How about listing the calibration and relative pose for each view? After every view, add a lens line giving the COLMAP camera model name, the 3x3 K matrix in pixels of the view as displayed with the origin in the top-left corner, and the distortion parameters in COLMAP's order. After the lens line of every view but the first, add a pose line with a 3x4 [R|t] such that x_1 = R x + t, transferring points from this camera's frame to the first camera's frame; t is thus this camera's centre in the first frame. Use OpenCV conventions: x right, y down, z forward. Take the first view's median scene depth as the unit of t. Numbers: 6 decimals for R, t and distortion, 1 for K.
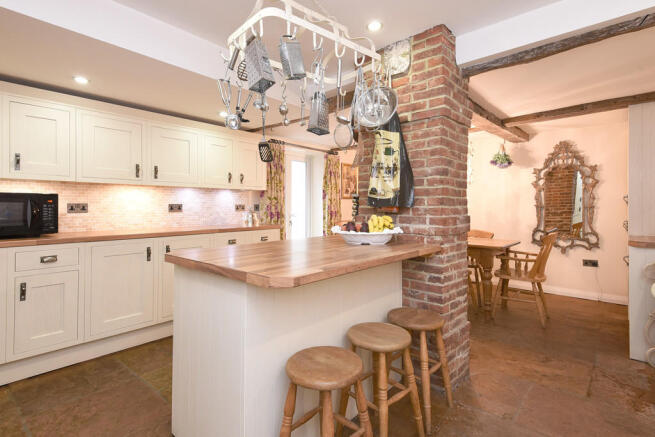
lens RADIAL K [[306.7, 0, 327.7], [0, 306.7, 206.3], [0, 0, 1]] dist [0.000250, 0.000329]
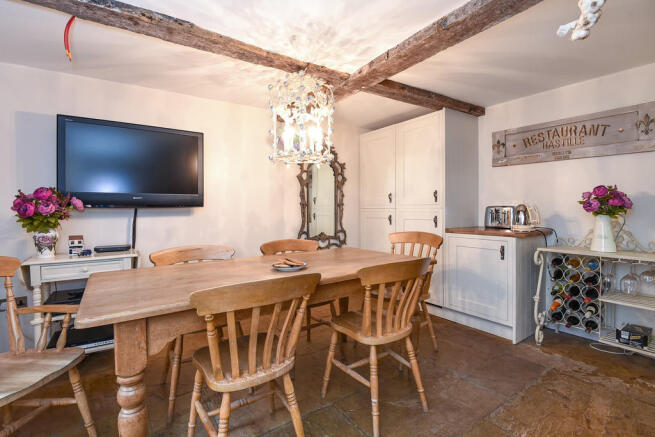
lens RADIAL K [[306.7, 0, 320.8], [0, 306.7, 201.5], [0, 0, 1]] dist [0.000250, 0.000329]
pose [[0.207759, -0.002945, 0.978176, -0.134000], [0.000544, 0.999996, 0.002895, -0.010274], [-0.978180, -0.000069, 0.207759, 0.858914]]
